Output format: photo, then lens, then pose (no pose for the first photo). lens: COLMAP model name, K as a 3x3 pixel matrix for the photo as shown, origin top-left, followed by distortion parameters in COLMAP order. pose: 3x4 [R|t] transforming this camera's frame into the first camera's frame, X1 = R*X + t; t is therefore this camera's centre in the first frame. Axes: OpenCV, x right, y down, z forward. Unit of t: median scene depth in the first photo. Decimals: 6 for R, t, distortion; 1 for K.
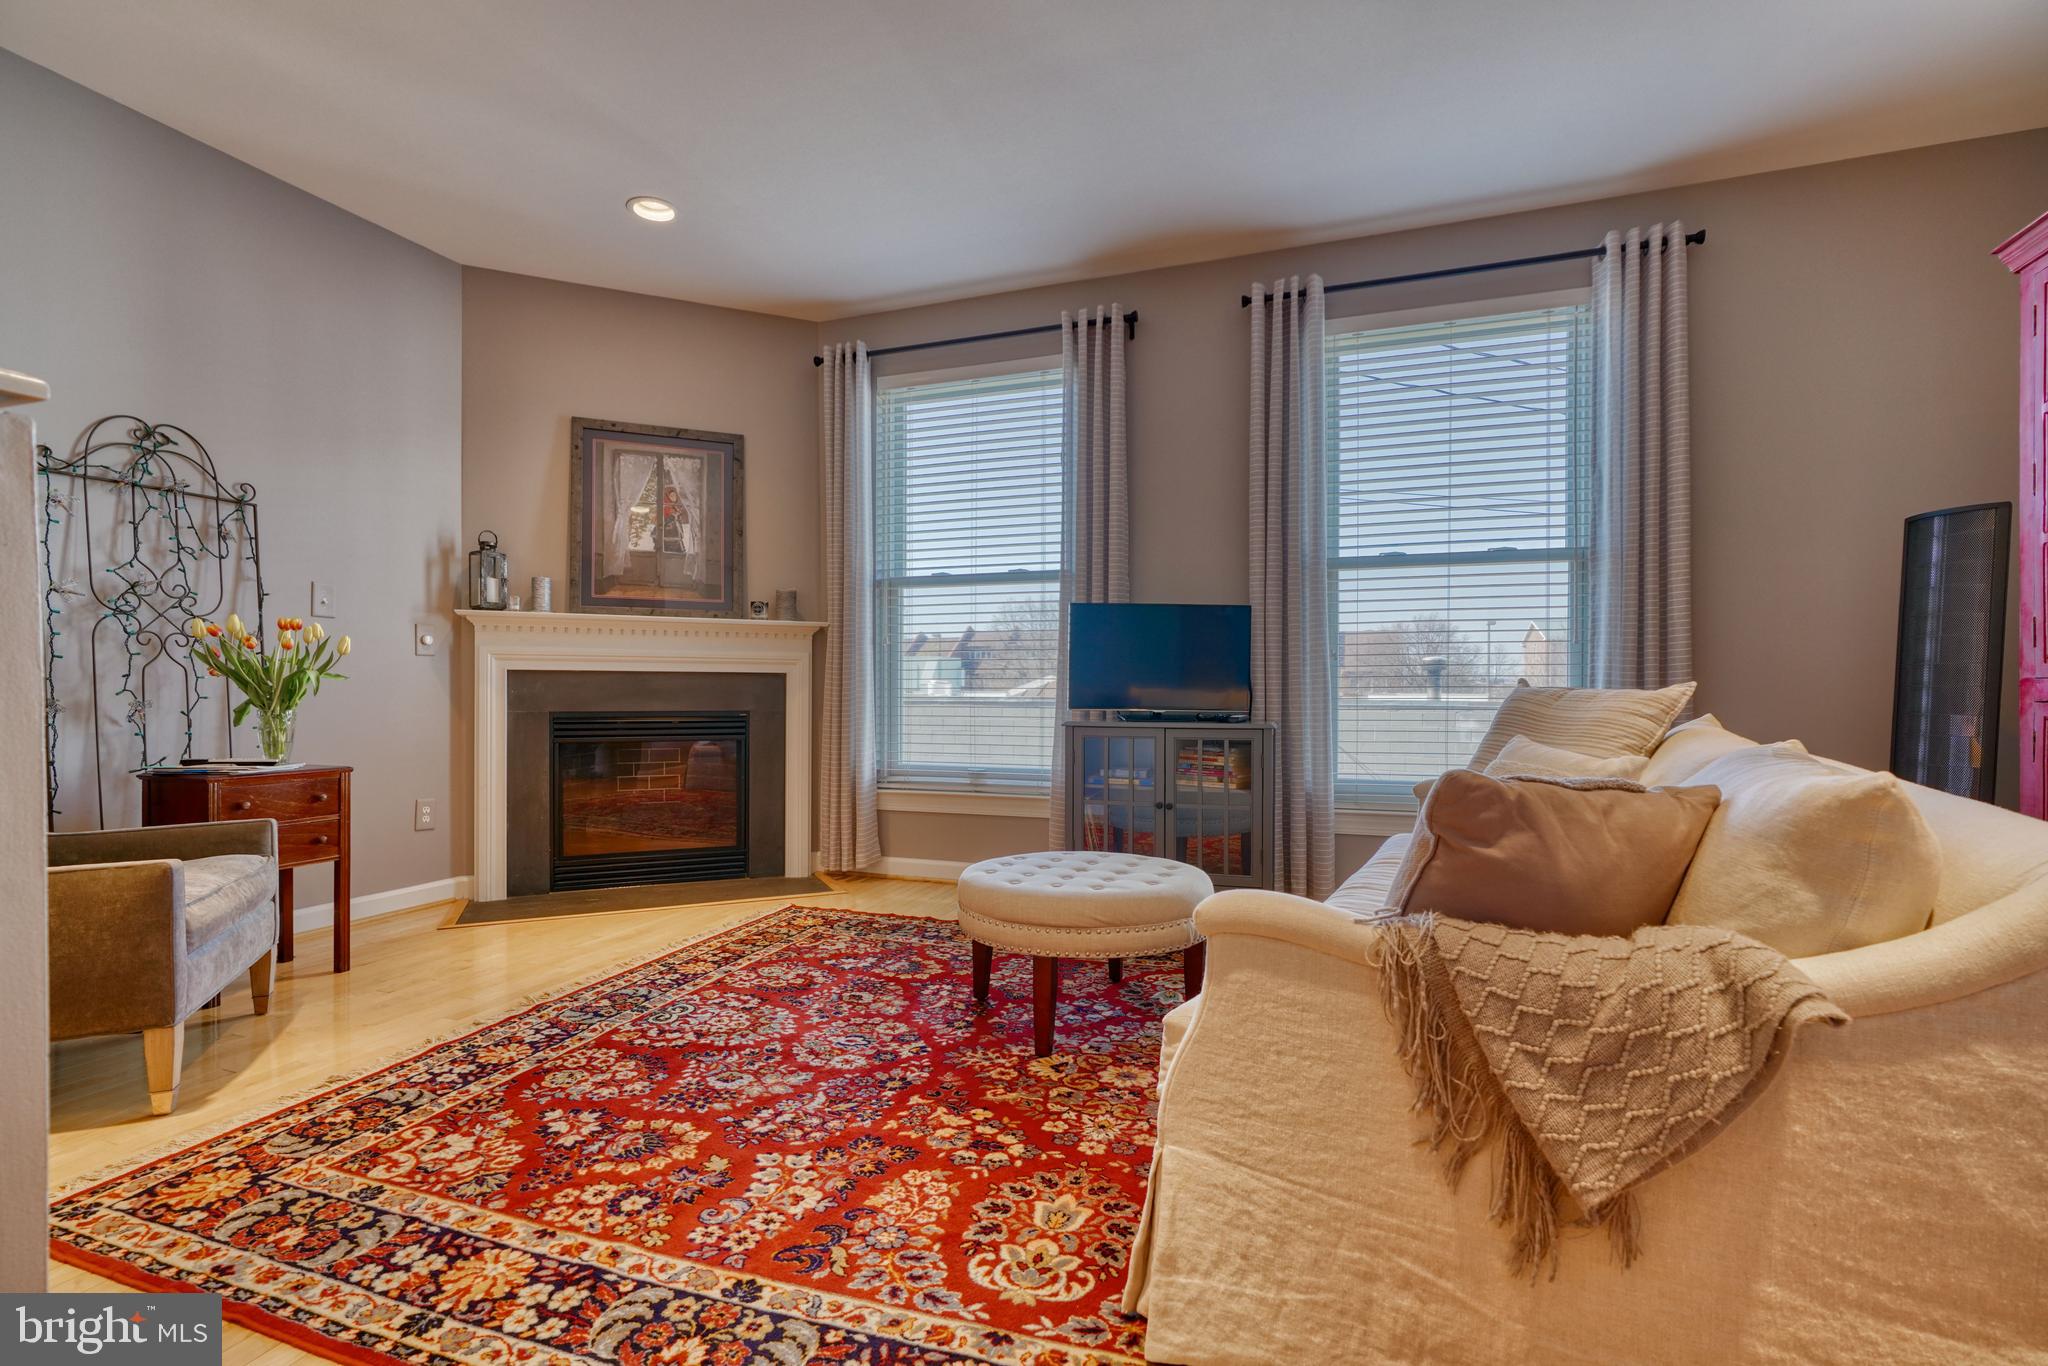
lens RADIAL K [[919.8, 0, 1017.9], [0, 919.8, 689.6], [0, 0, 1]] dist [-0.011512, 0.003148]
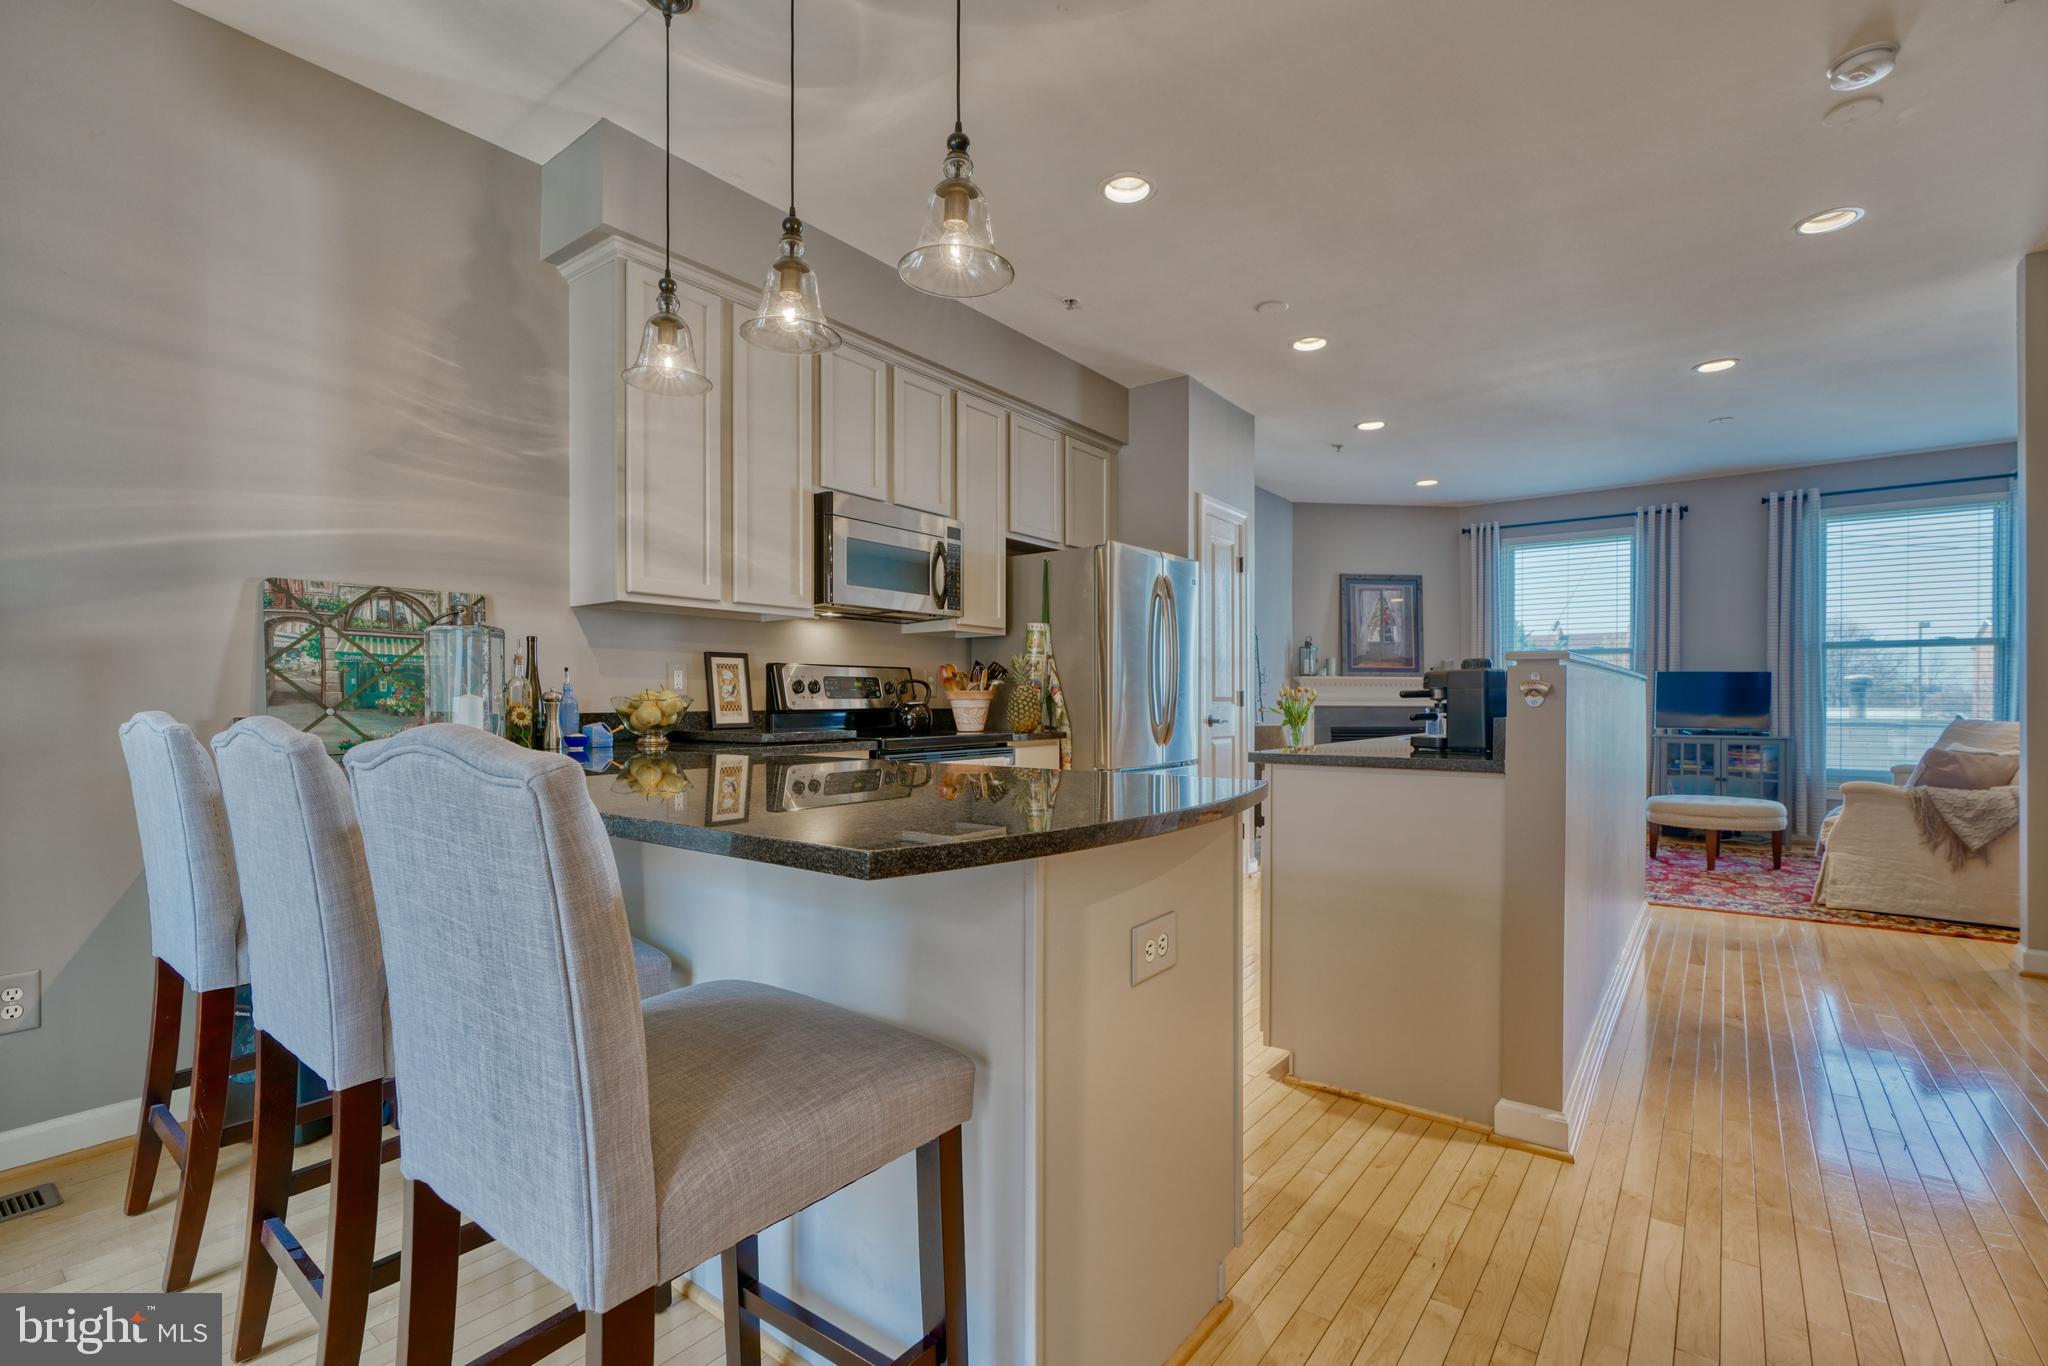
lens RADIAL K [[919.8, 0, 1008.7], [0, 919.8, 701.7], [0, 0, 1]] dist [-0.011512, 0.003148]
pose [[0.952445, -0.000654, -0.304709, -0.669864], [0.000908, 0.999999, 0.000691, -0.036180], [0.304708, -0.000935, 0.952445, -1.250004]]
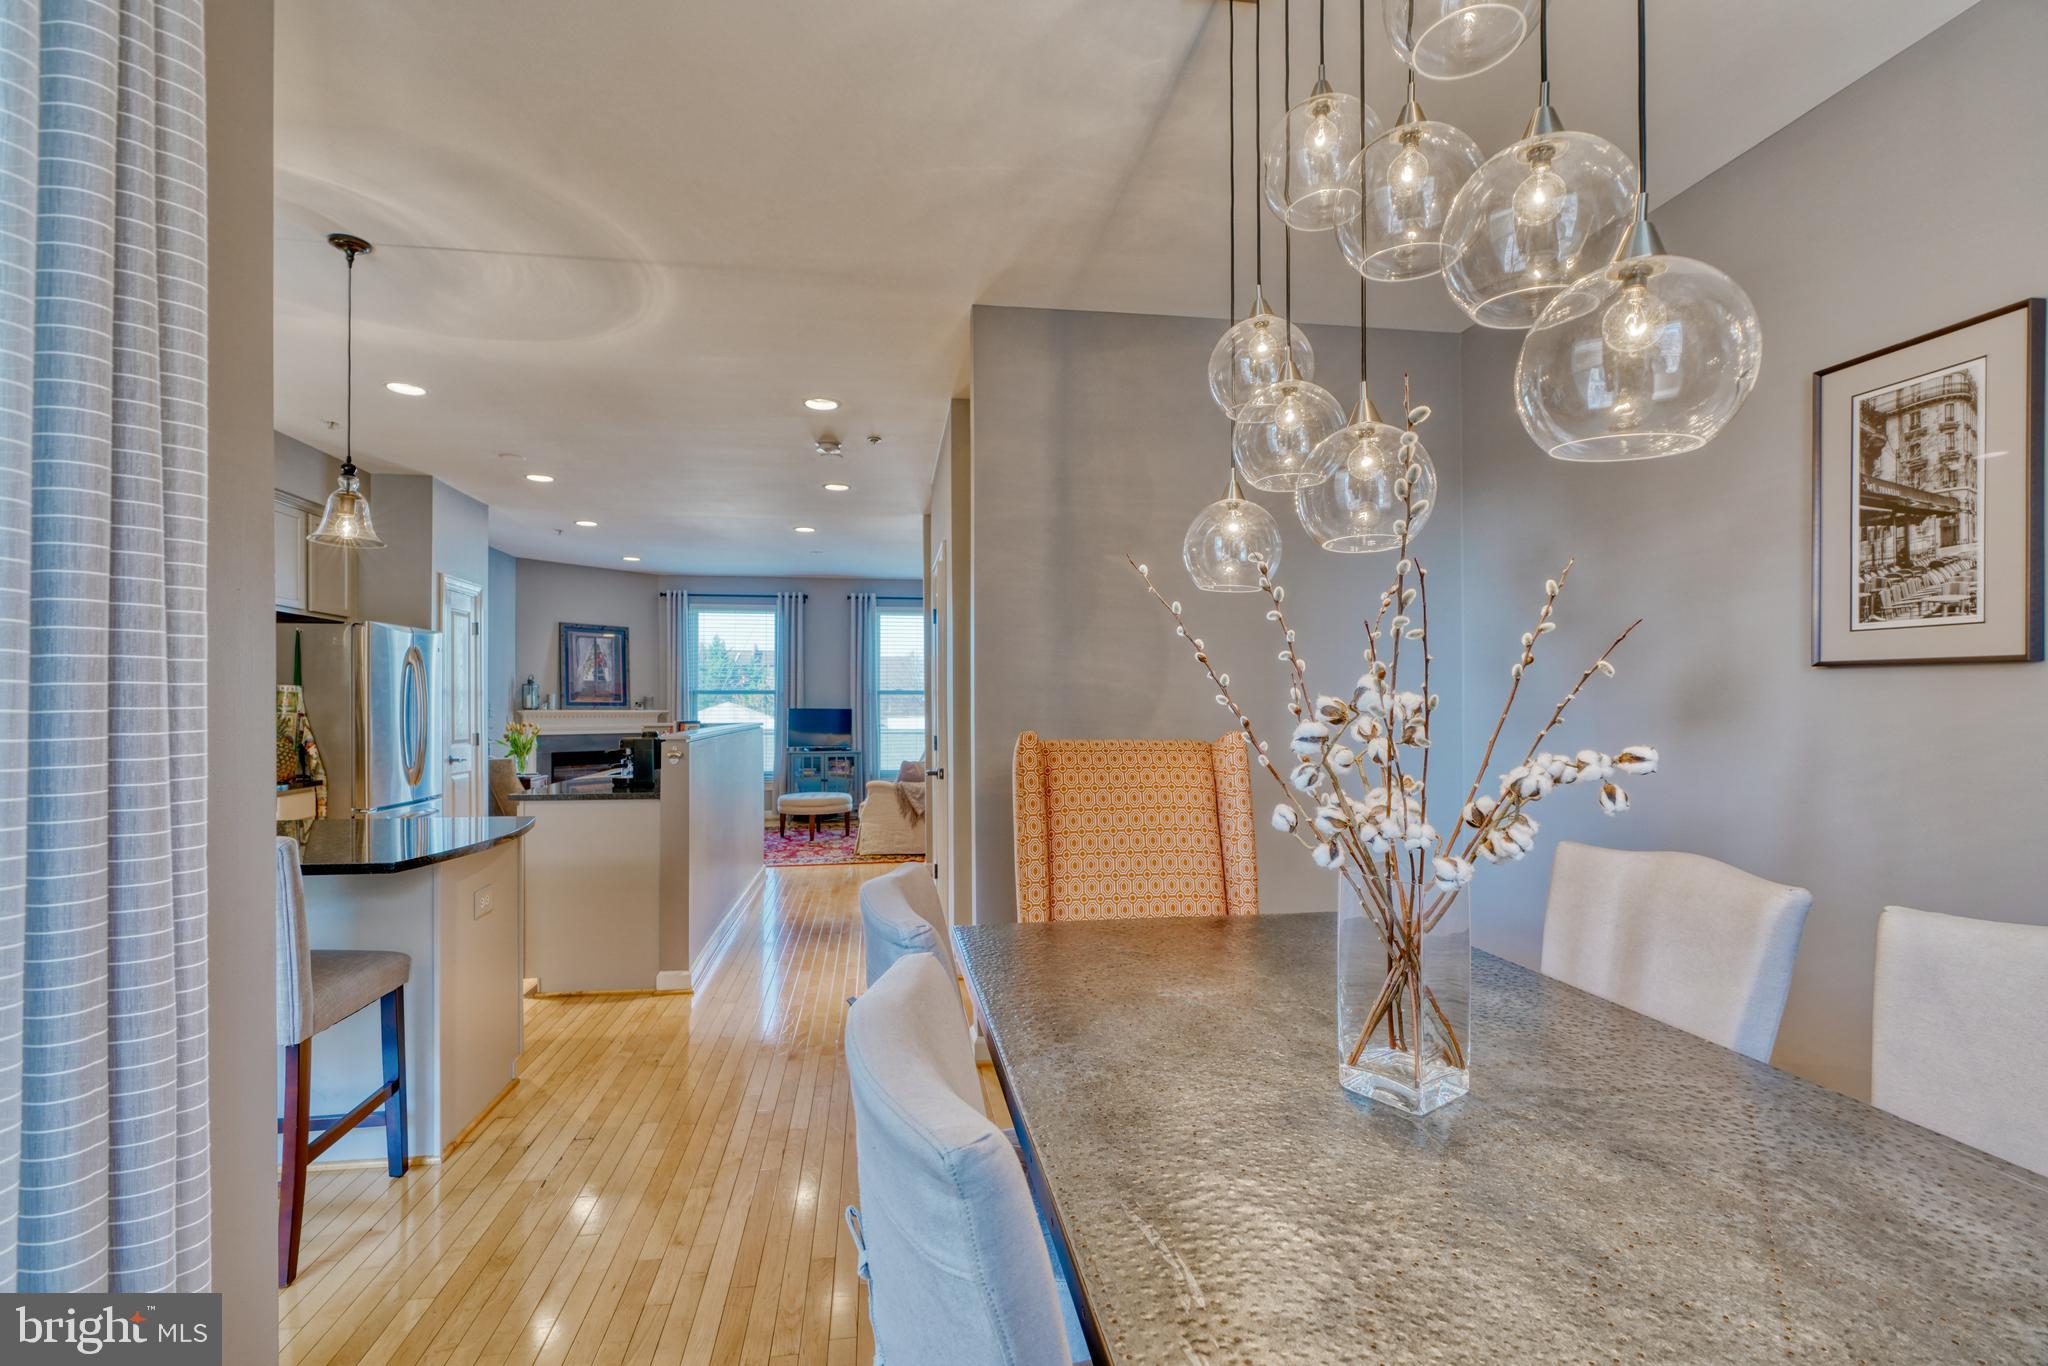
lens RADIAL K [[919.8, 0, 1011.3], [0, 919.8, 708.7], [0, 0, 1]] dist [-0.011512, 0.003148]
pose [[0.877084, -0.002894, 0.480329, -0.709711], [0.001716, 0.999994, 0.002892, -0.105217], [-0.480334, -0.001713, 0.877084, -1.805237]]
